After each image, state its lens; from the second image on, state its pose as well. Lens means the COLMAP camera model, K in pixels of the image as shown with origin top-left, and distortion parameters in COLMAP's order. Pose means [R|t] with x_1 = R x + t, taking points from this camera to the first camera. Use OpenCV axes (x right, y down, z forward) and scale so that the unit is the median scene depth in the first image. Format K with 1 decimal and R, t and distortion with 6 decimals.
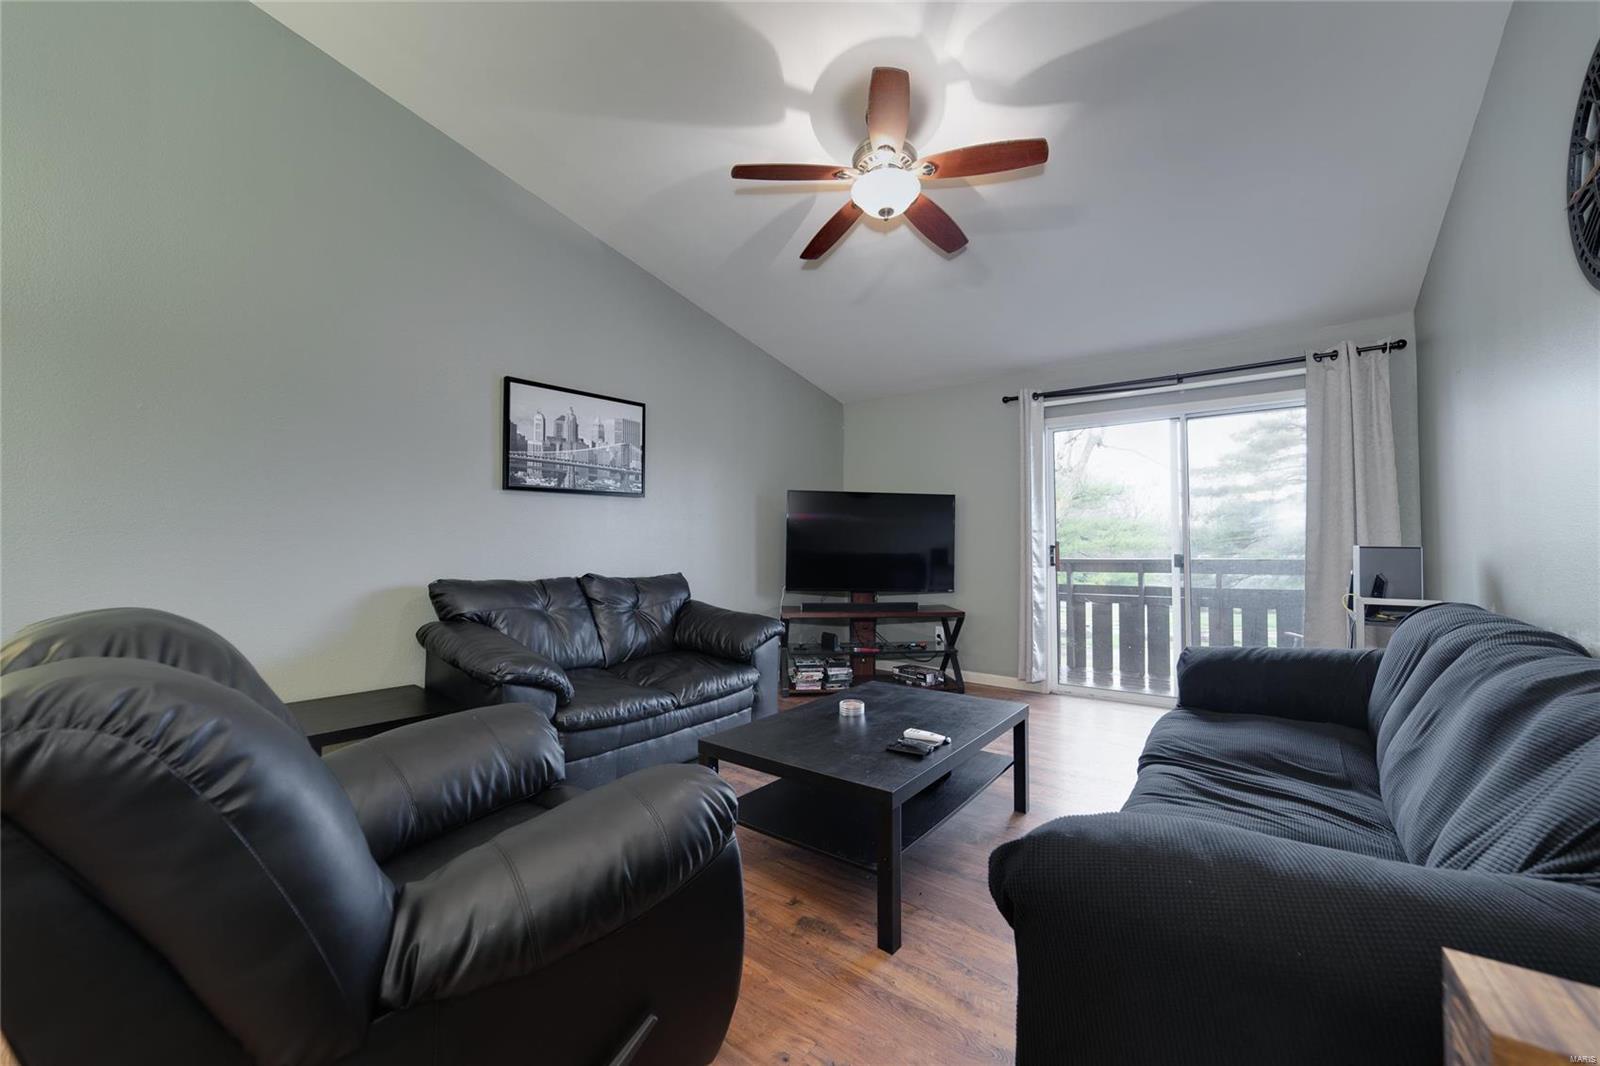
lens RADIAL K [[639.9, 0, 800.0], [0, 639.9, 533.0], [0, 0, 1]] dist [-0.000146, 0.000197]
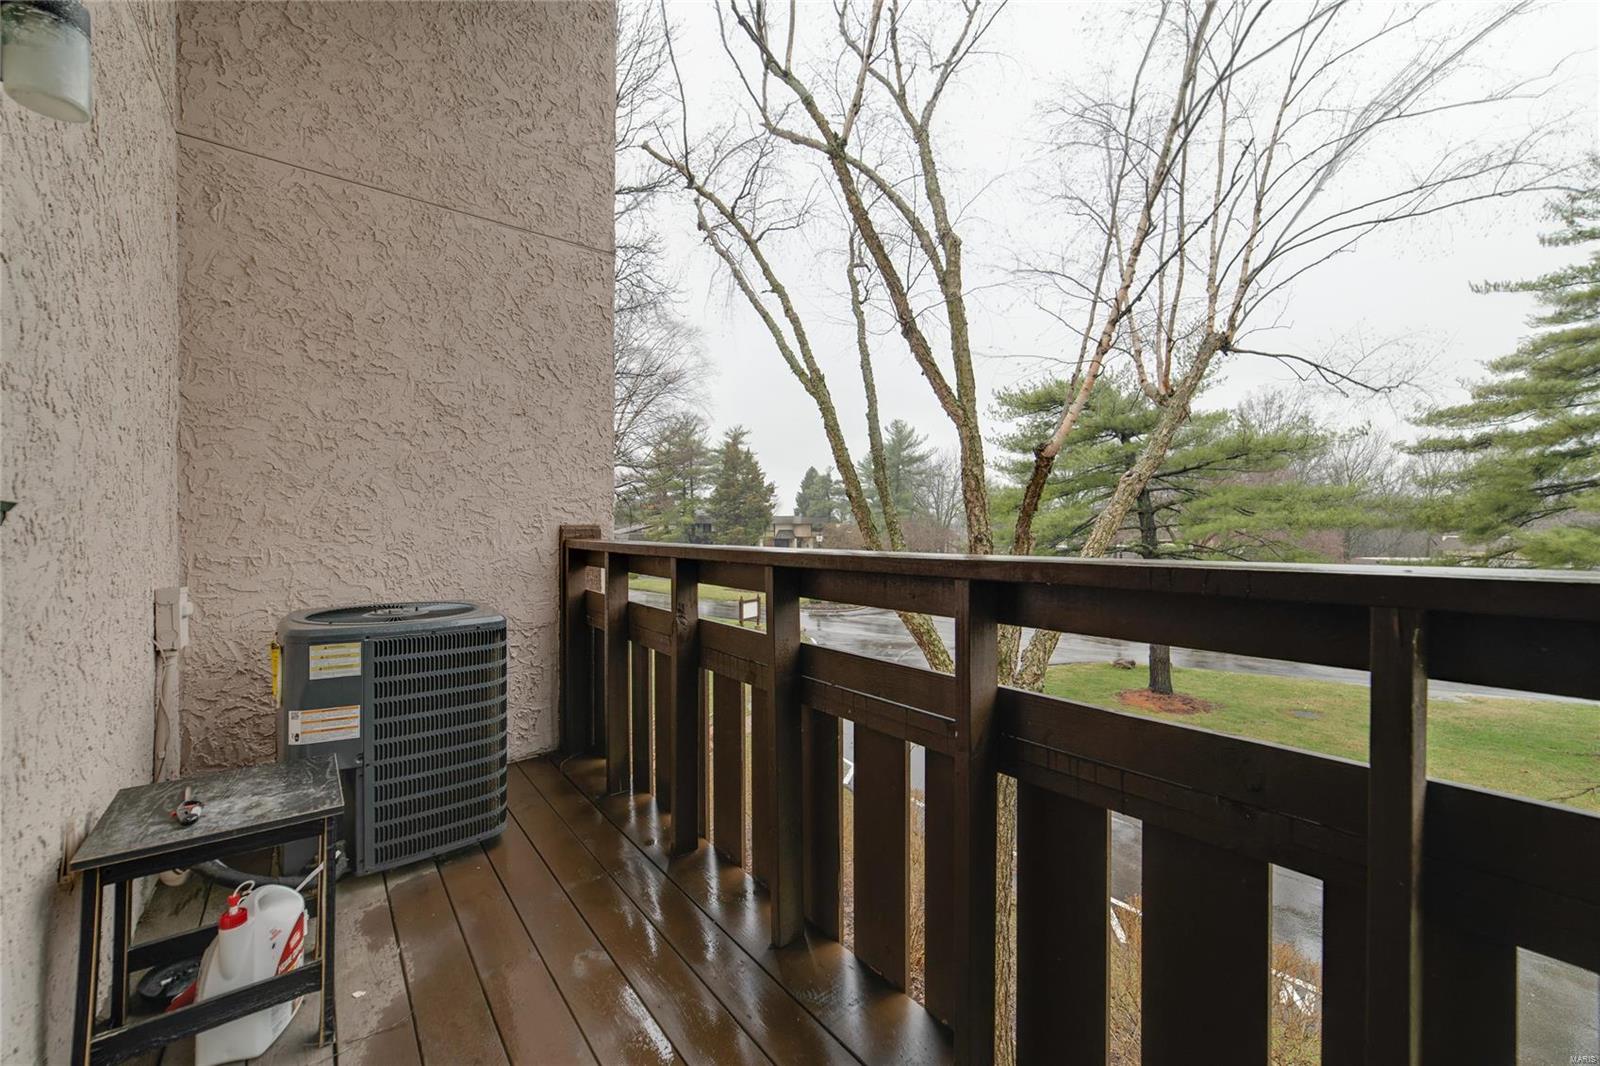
lens RADIAL K [[639.9, 0, 800.0], [0, 639.9, 533.0], [0, 0, 1]] dist [-0.000146, 0.000197]
pose [[0.978583, 0.002678, -0.205835, 0.115919], [0.003358, 0.999575, 0.028970, 0.007833], [0.205825, -0.029040, 0.978158, 0.222946]]
